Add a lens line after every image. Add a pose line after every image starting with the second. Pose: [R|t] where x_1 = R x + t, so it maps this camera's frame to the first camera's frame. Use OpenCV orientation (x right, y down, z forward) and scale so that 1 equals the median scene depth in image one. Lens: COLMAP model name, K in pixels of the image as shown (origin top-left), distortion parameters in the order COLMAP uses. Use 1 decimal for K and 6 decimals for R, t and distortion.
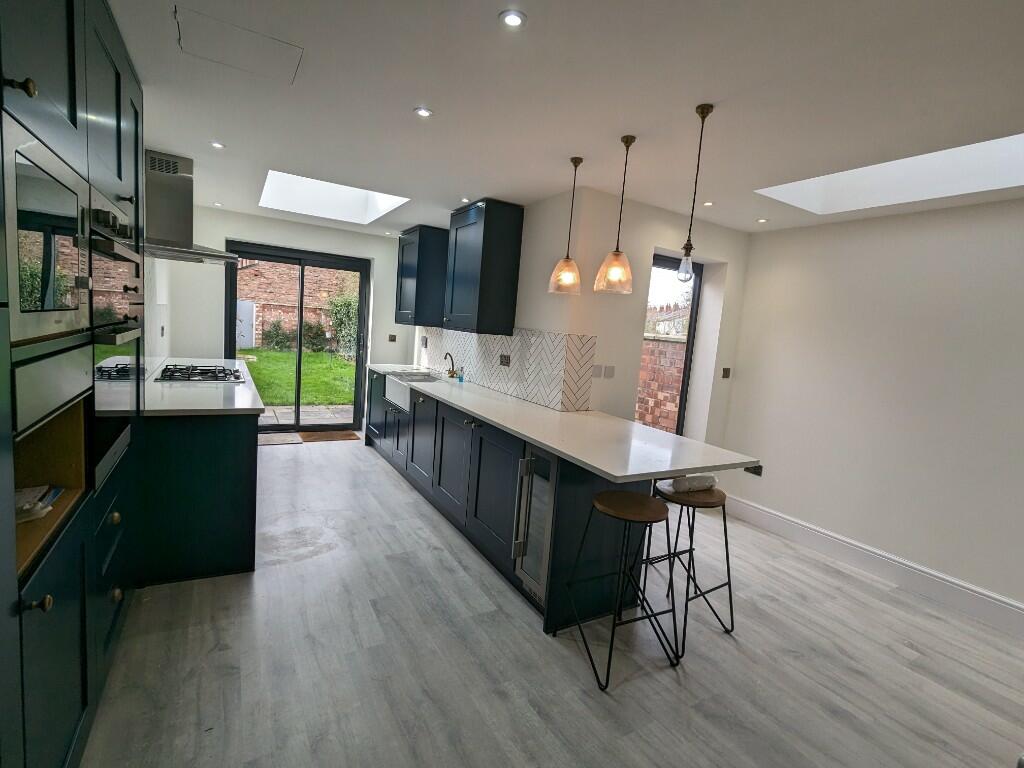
lens RADIAL K [[491.3, 0, 512.0], [0, 491.3, 384.0], [0, 0, 1]] dist [0.018541, 0.000474]
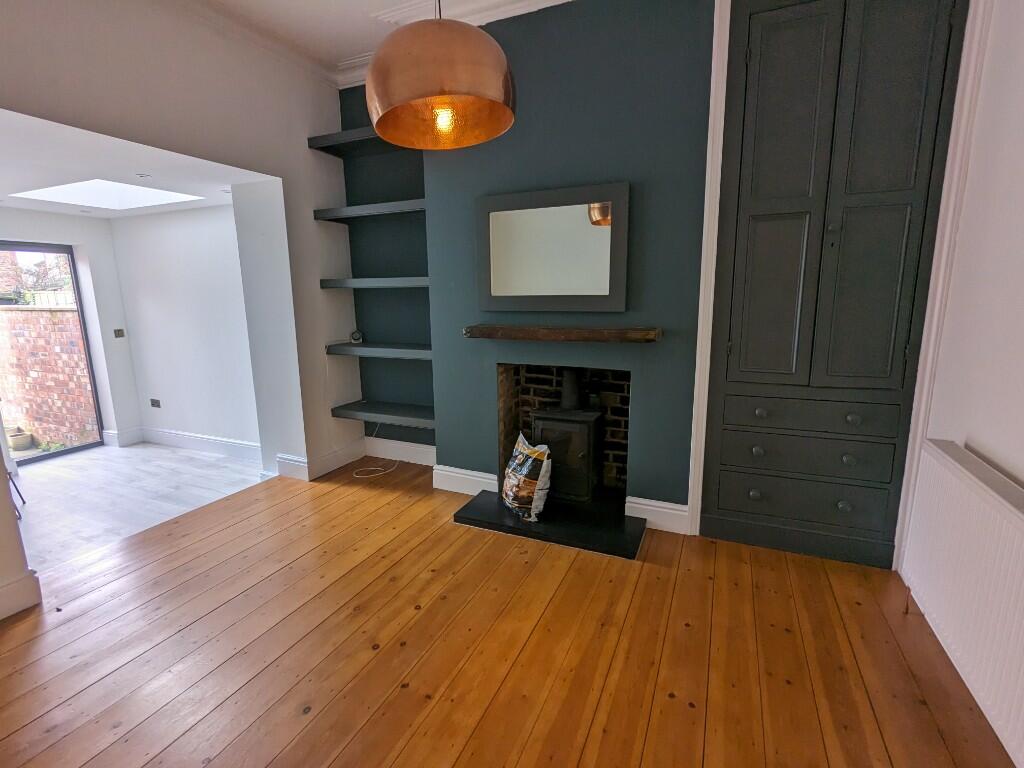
lens RADIAL K [[491.3, 0, 512.0], [0, 491.3, 384.0], [0, 0, 1]] dist [0.018541, 0.000474]
pose [[0.809739, -0.189983, 0.555184, 0.649981], [0.141260, 0.981425, 0.129812, 0.103316], [-0.569533, -0.026688, 0.821535, -0.738271]]
